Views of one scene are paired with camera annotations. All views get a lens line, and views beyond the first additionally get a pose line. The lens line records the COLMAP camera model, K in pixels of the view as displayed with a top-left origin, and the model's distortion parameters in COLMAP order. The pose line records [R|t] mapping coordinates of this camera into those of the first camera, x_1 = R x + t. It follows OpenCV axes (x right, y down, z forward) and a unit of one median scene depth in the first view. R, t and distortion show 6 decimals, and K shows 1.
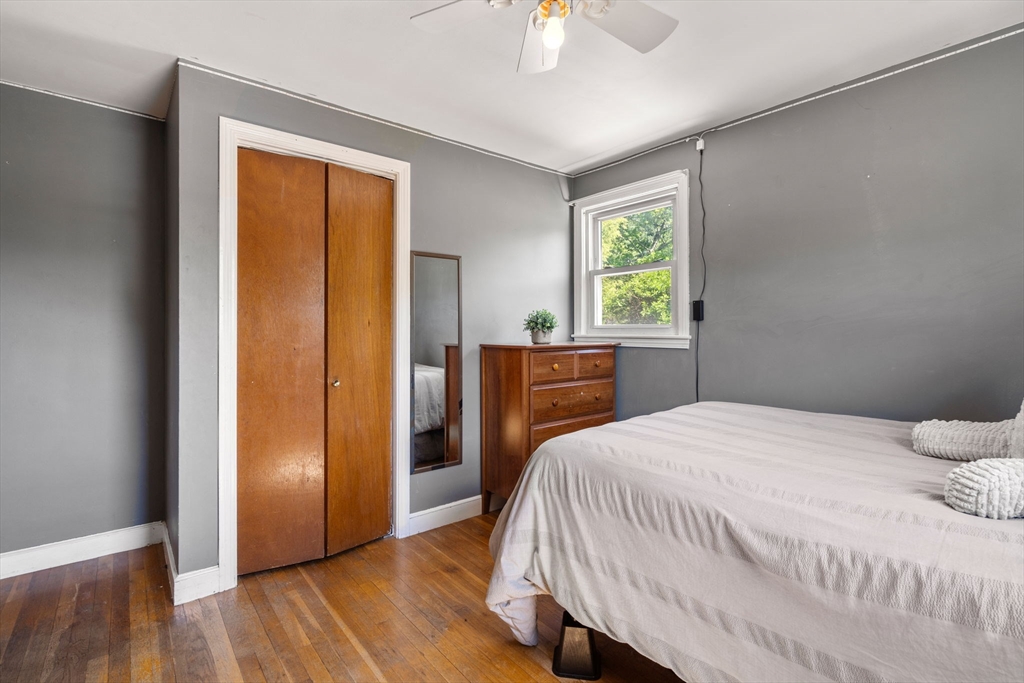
lens RADIAL K [[471.8, 0, 510.4], [0, 471.8, 333.4], [0, 0, 1]] dist [-0.001157, -0.000196]
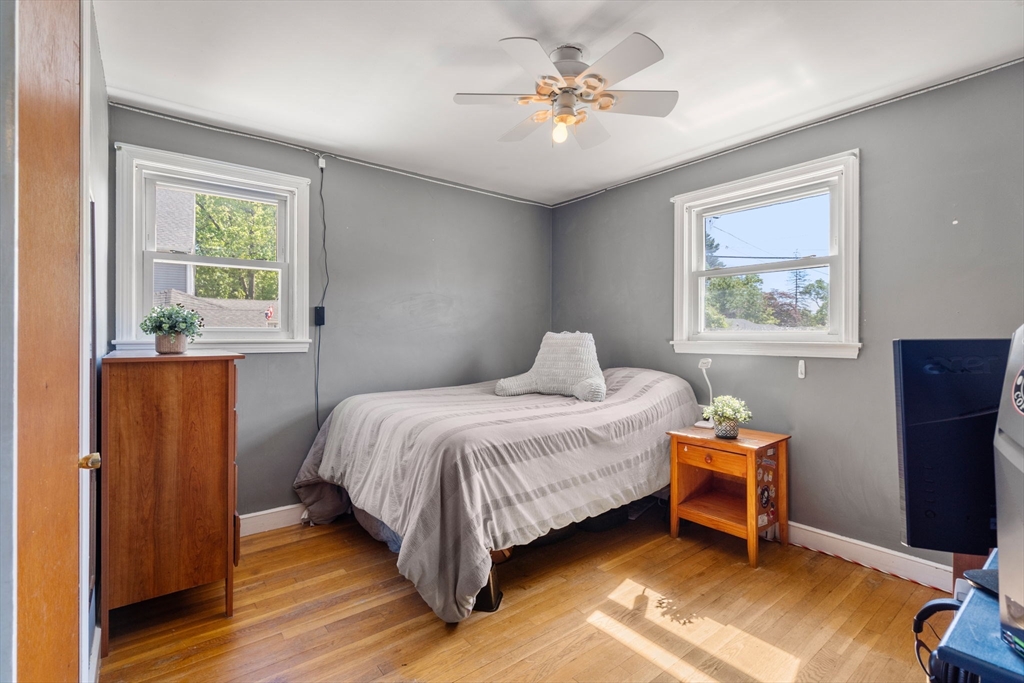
lens RADIAL K [[471.8, 0, 510.3], [0, 471.8, 337.2], [0, 0, 1]] dist [-0.001157, -0.000196]
pose [[0.024839, -0.006507, 0.999670, -0.671515], [0.003365, 0.999974, 0.006425, -0.005430], [-0.999686, 0.003205, 0.024860, 0.542215]]
